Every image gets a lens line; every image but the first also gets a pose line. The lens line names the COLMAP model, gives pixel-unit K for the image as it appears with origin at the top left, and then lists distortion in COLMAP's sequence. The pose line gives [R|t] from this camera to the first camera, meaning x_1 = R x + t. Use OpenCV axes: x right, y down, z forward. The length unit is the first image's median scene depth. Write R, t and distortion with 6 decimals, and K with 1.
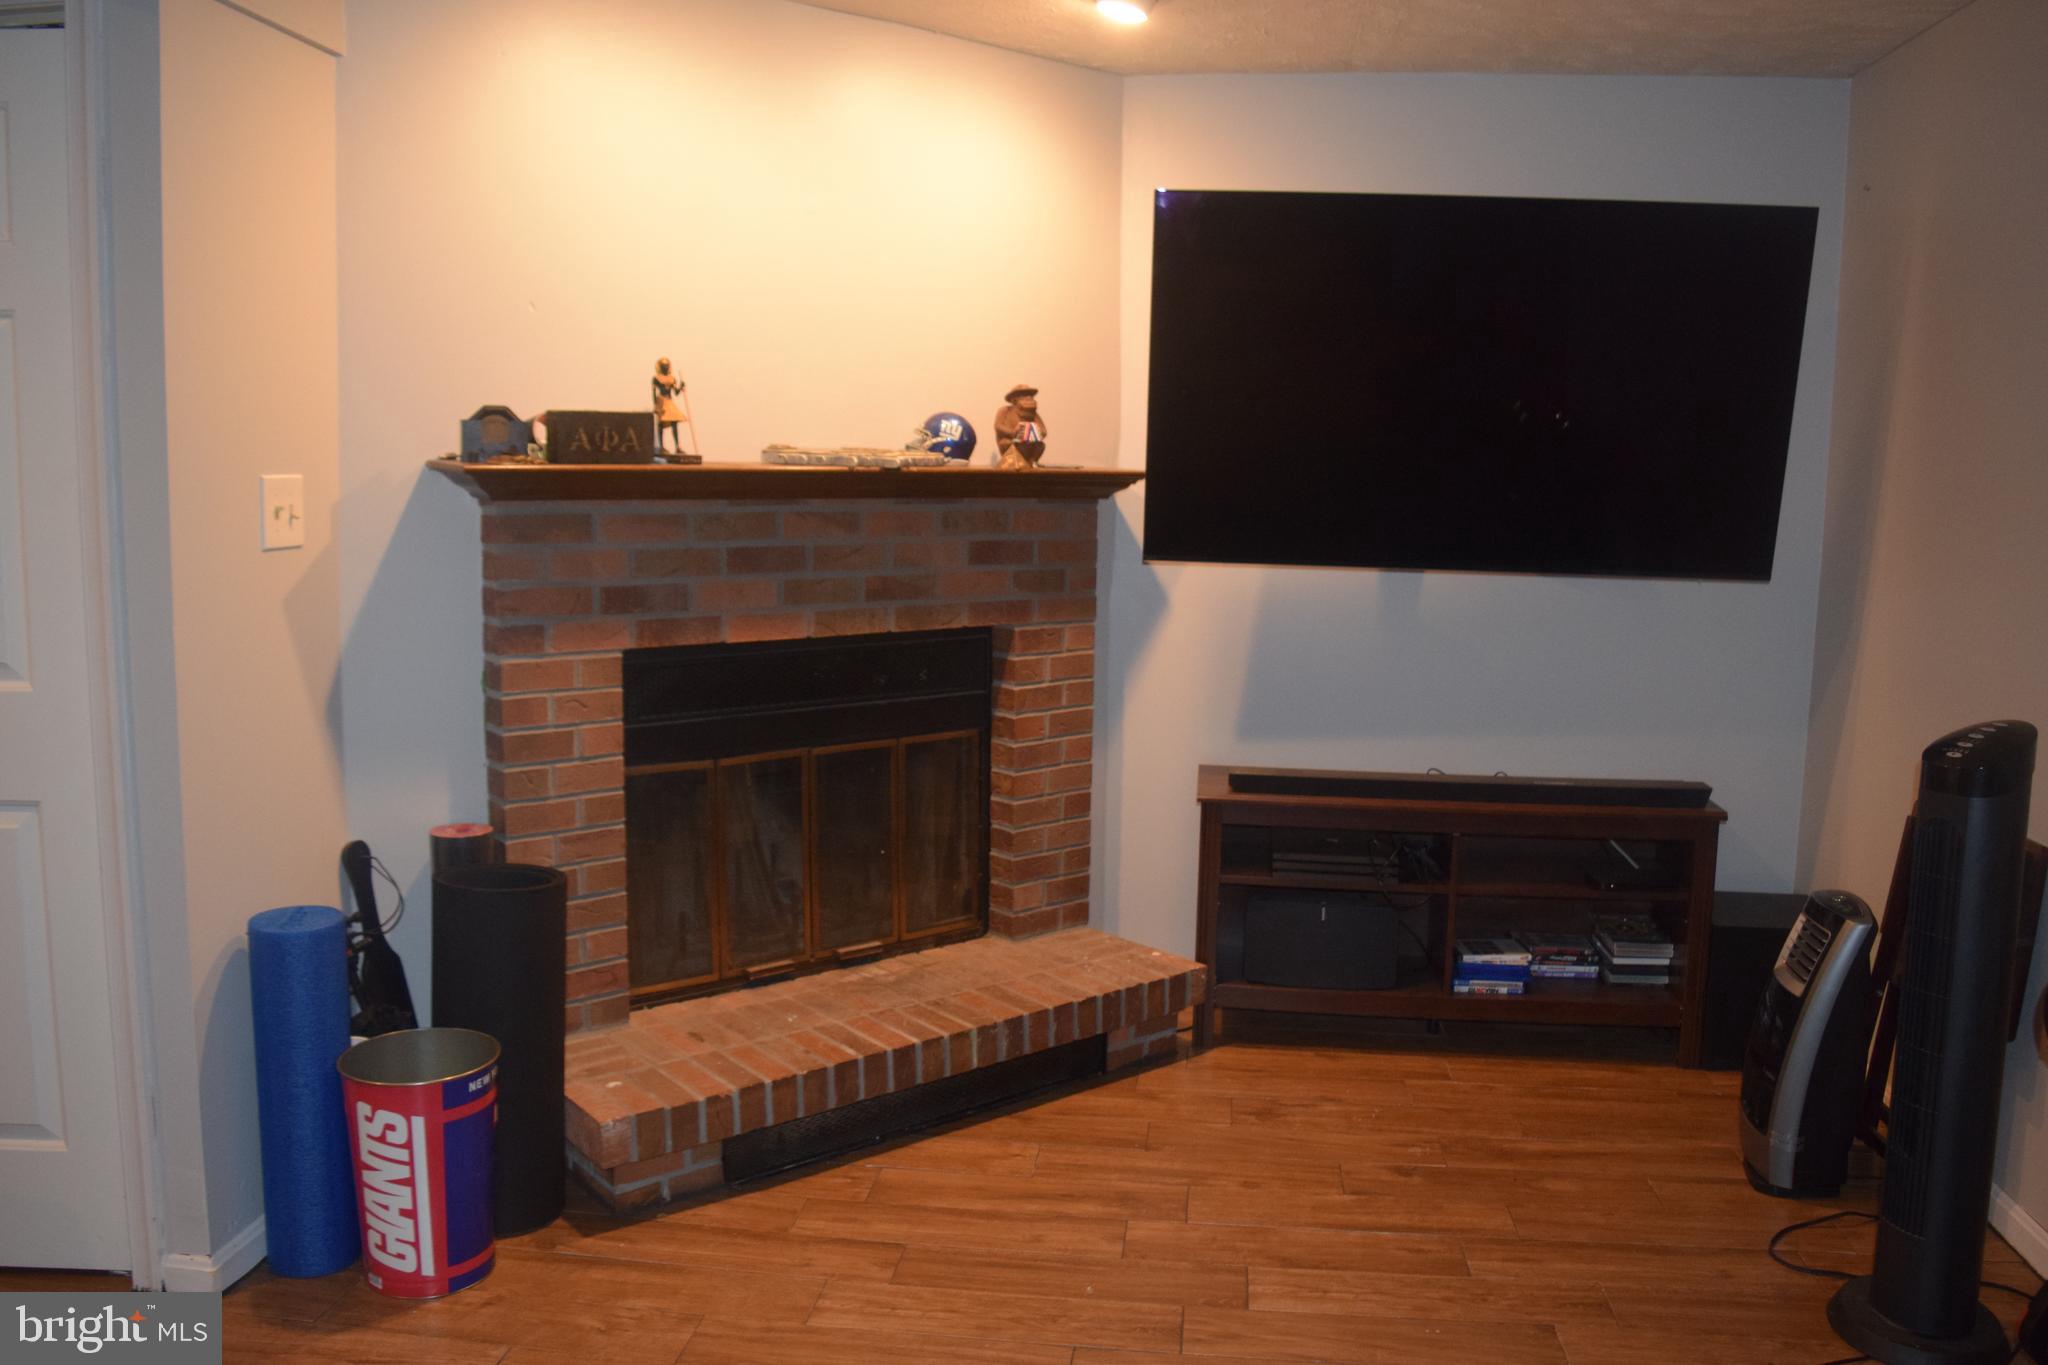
lens RADIAL K [[1603.6, 0, 1027.7], [0, 1603.6, 673.7], [0, 0, 1]] dist [-0.093675, 0.018769]
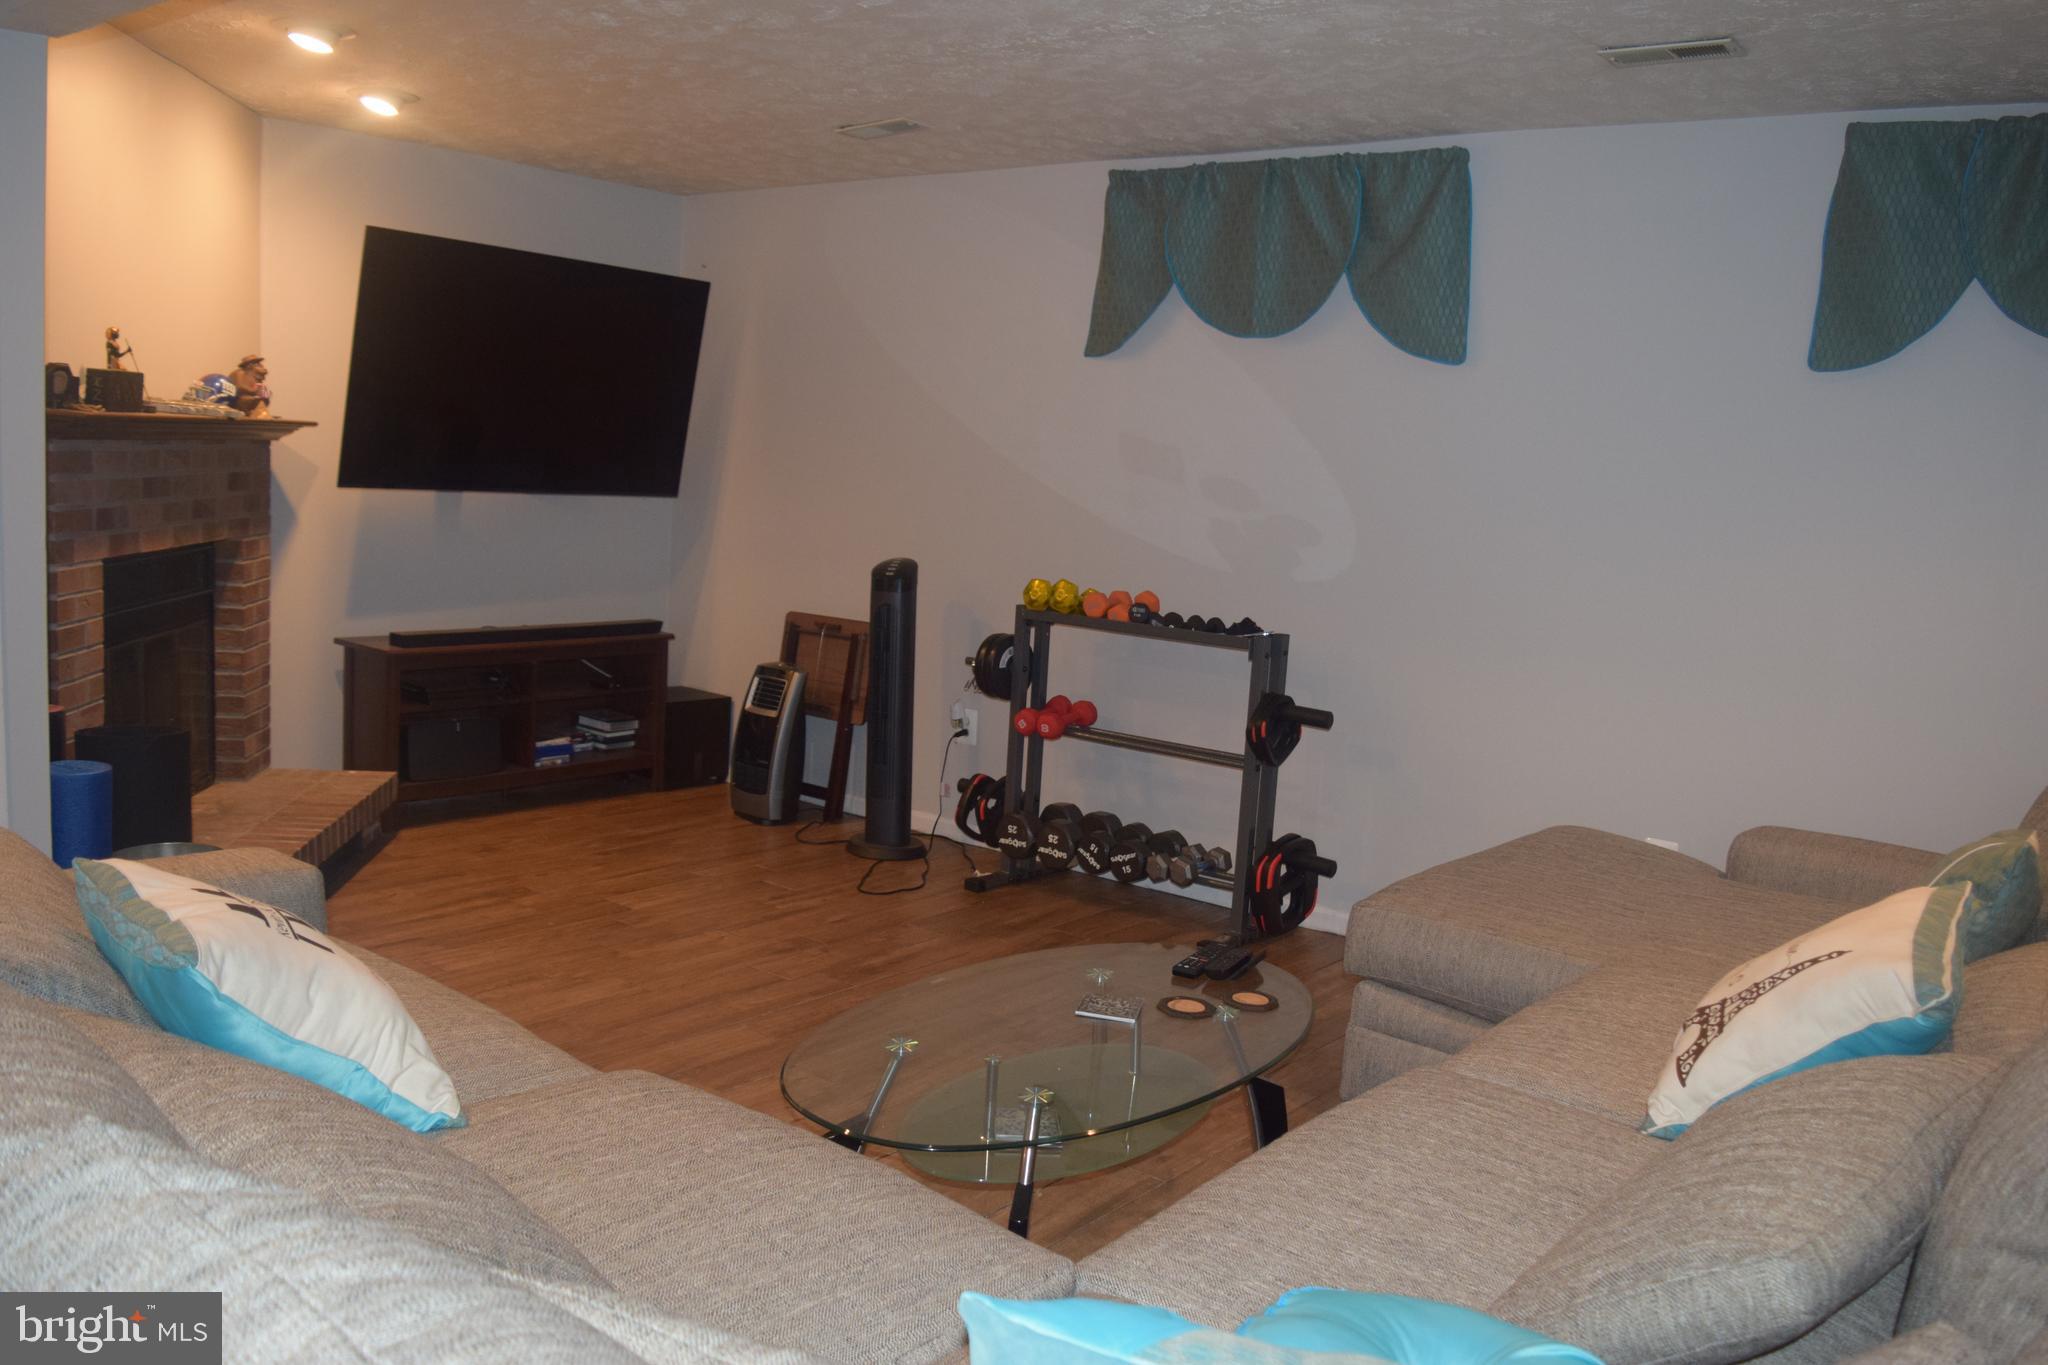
lens RADIAL K [[1601.9, 0, 1026.3], [0, 1601.9, 675.2], [0, 0, 1]] dist [-0.094756, 0.019980]
pose [[0.533092, -0.096520, 0.840534, -0.771161], [0.055559, 0.995321, 0.079057, 0.017010], [-0.844231, 0.004554, 0.535960, -0.231112]]
